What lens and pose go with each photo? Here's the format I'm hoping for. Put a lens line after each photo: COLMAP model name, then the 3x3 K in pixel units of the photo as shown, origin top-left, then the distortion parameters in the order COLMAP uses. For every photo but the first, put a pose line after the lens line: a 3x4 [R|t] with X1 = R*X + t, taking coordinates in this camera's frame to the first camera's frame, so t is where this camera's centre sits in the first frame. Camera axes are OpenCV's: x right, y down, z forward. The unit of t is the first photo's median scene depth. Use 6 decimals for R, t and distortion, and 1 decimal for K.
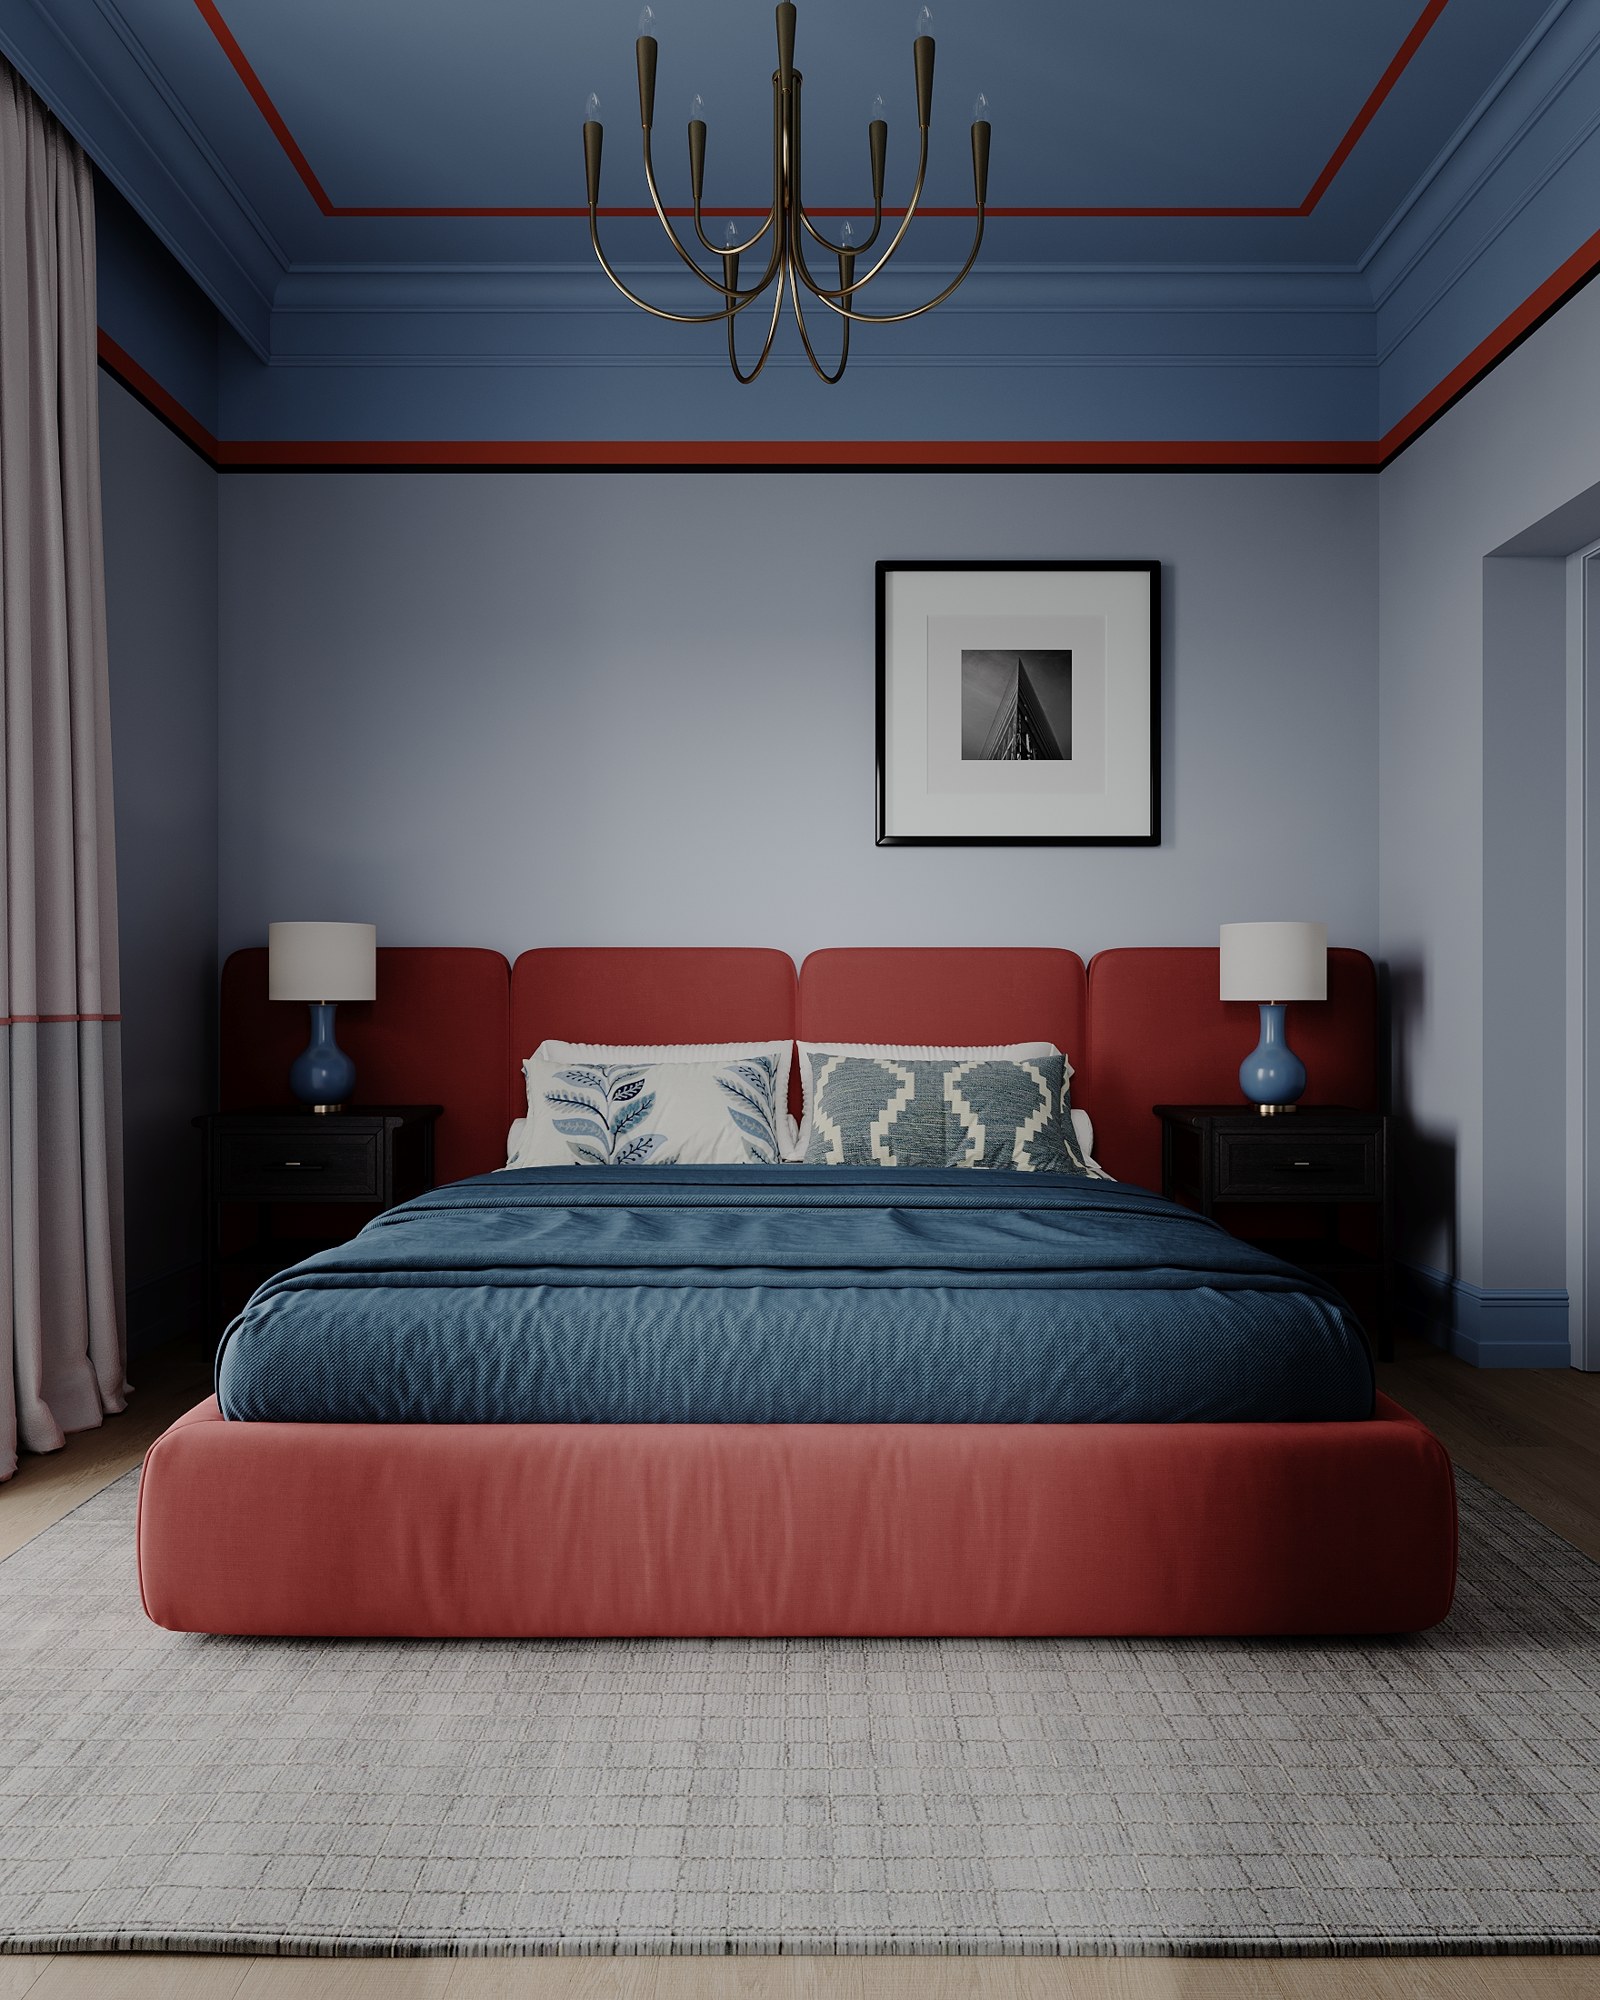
lens RADIAL K [[1330.0, 0, 800.0], [0, 1330.0, 1000.0], [0, 0, 1]] dist [0.004497, -0.000553]
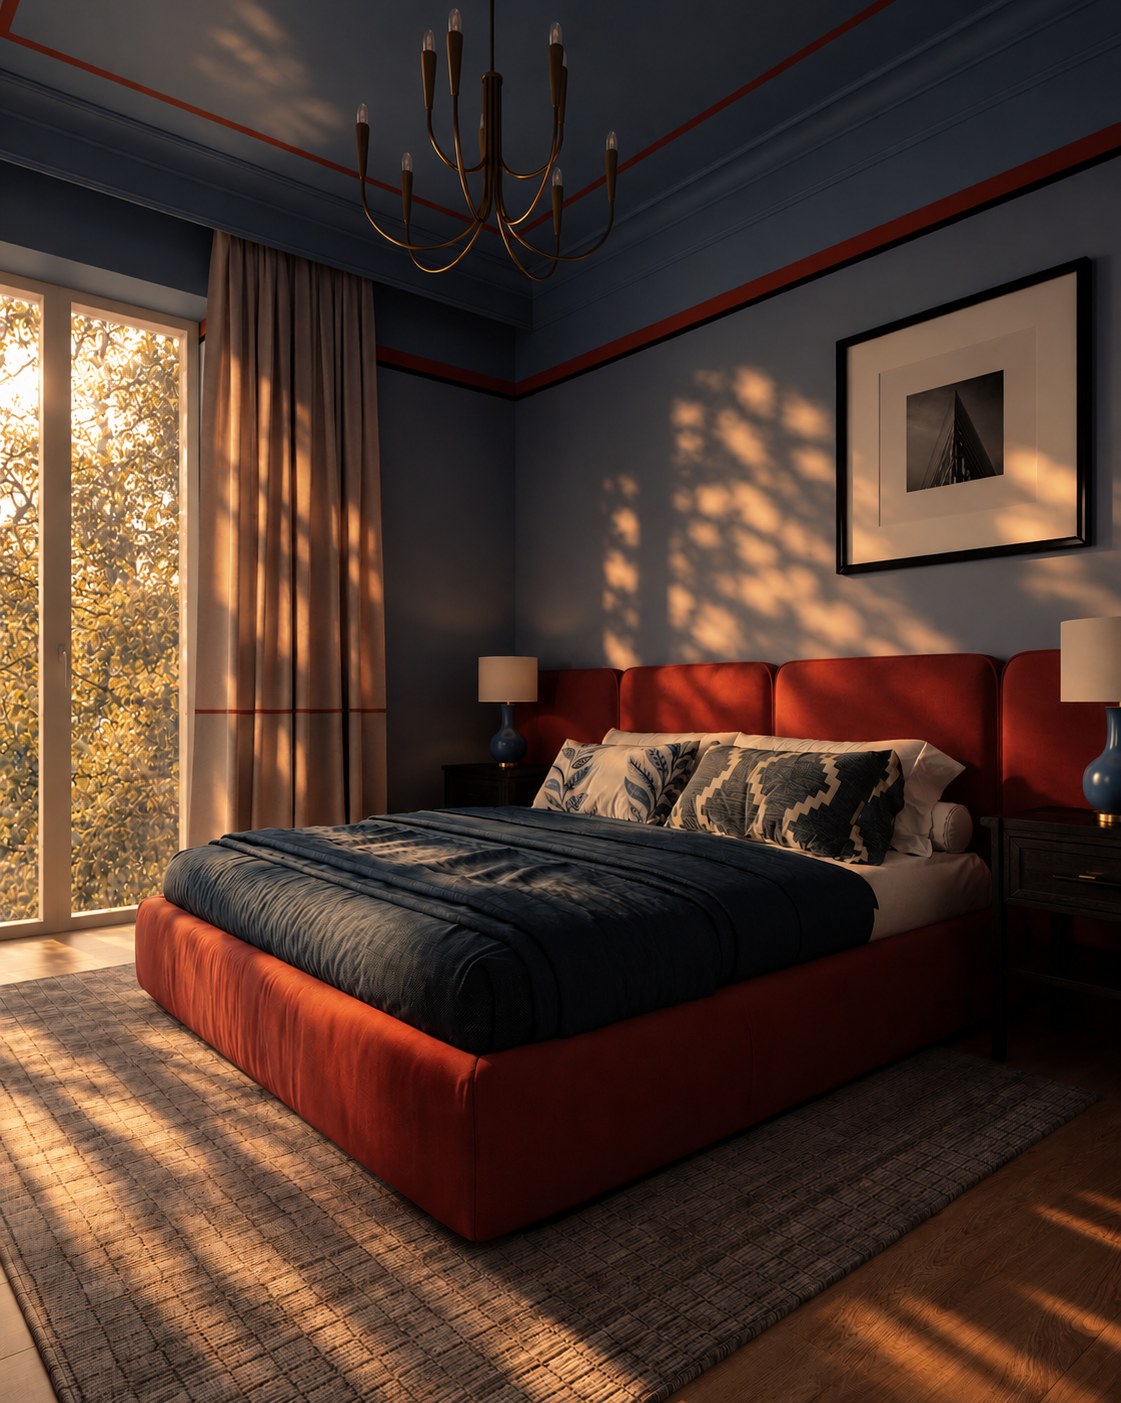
lens RADIAL K [[933.0, 0, 560.5], [0, 933.0, 701.5], [0, 0, 1]] dist [0.004497, -0.000553]
pose [[0.641078, -0.000140, -0.767476, 0.606154], [0.000860, 0.999999, 0.000536, -0.000708], [0.767475, -0.001004, 0.641078, 0.280695]]
